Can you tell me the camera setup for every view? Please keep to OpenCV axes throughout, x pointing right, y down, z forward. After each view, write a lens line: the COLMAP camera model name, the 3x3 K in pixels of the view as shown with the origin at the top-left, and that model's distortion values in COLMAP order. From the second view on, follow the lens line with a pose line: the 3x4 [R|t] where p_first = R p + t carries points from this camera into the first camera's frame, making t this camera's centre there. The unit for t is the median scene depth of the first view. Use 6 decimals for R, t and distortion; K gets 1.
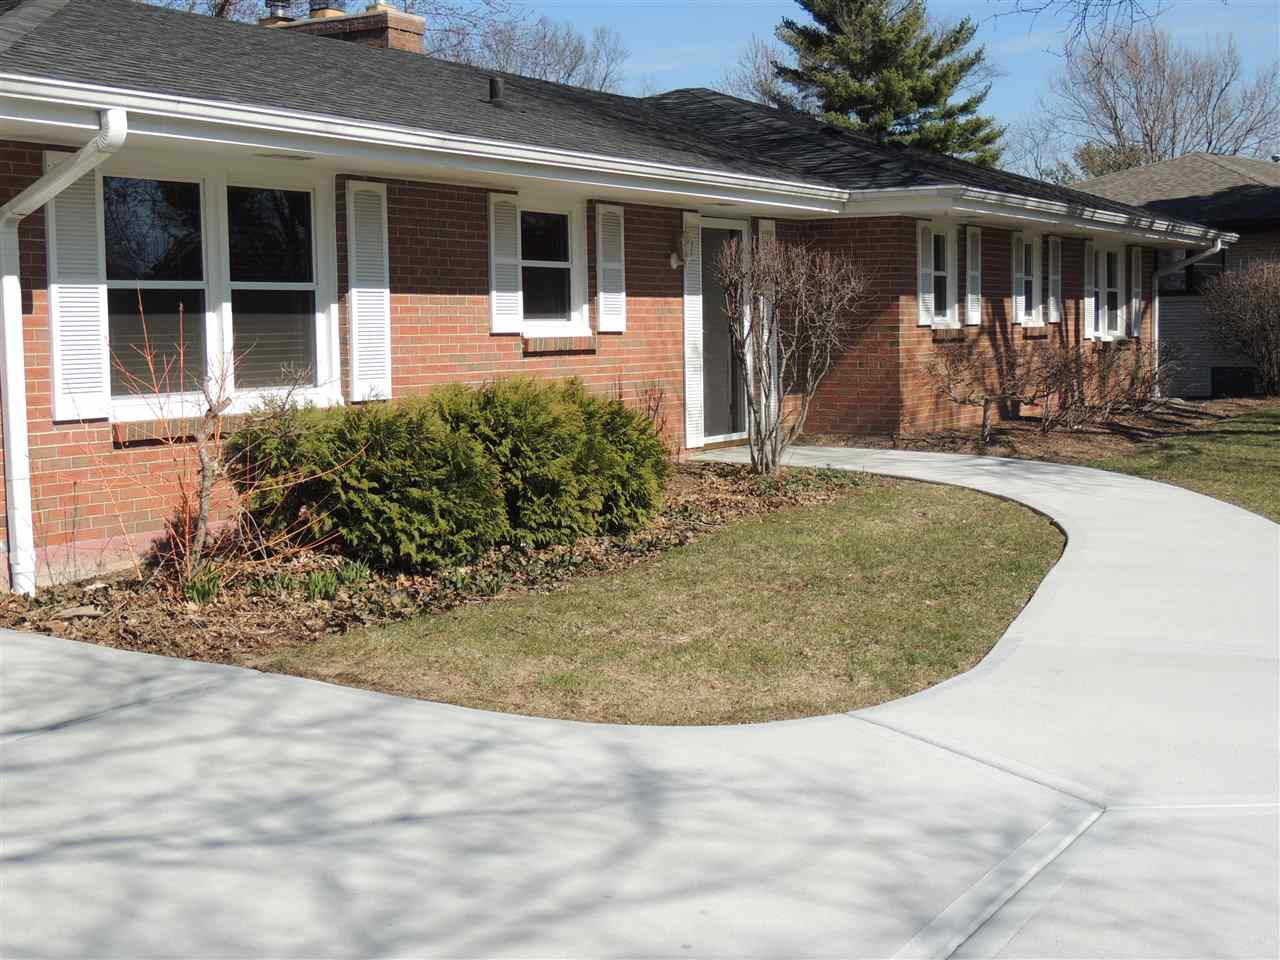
lens RADIAL K [[1675.4, 0, 640.0], [0, 1675.4, 480.0], [0, 0, 1]] dist [-0.040260, -0.014287]
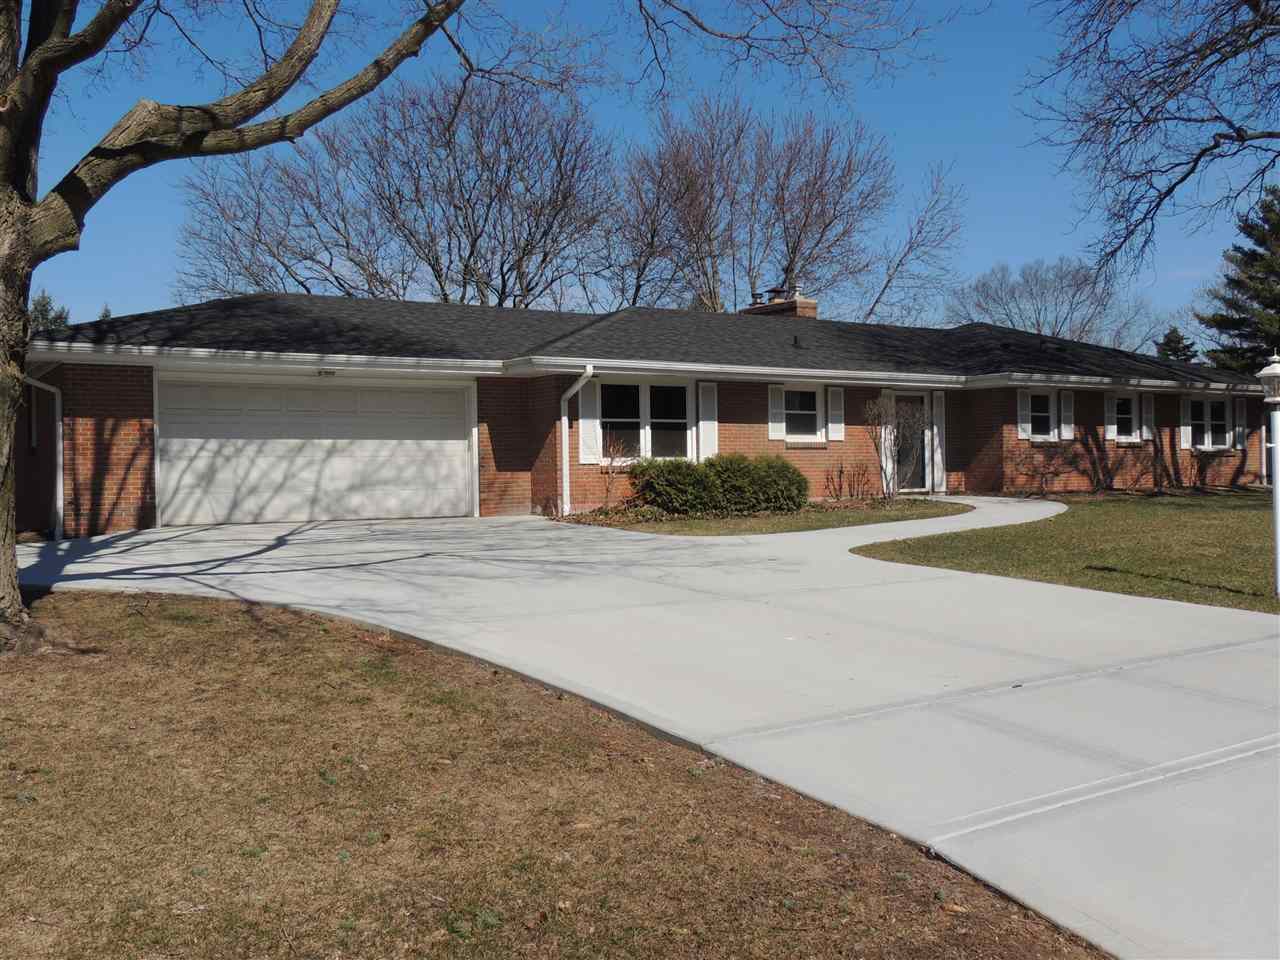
lens RADIAL K [[1035.7, 0, 640.0], [0, 1035.7, 480.0], [0, 0, 1]] dist [0.000943, -0.001302]
pose [[0.905482, 0.008500, -0.424300, 0.399274], [-0.038662, 0.997294, -0.062529, 0.078050], [0.422620, 0.073024, 0.903360, -0.483442]]
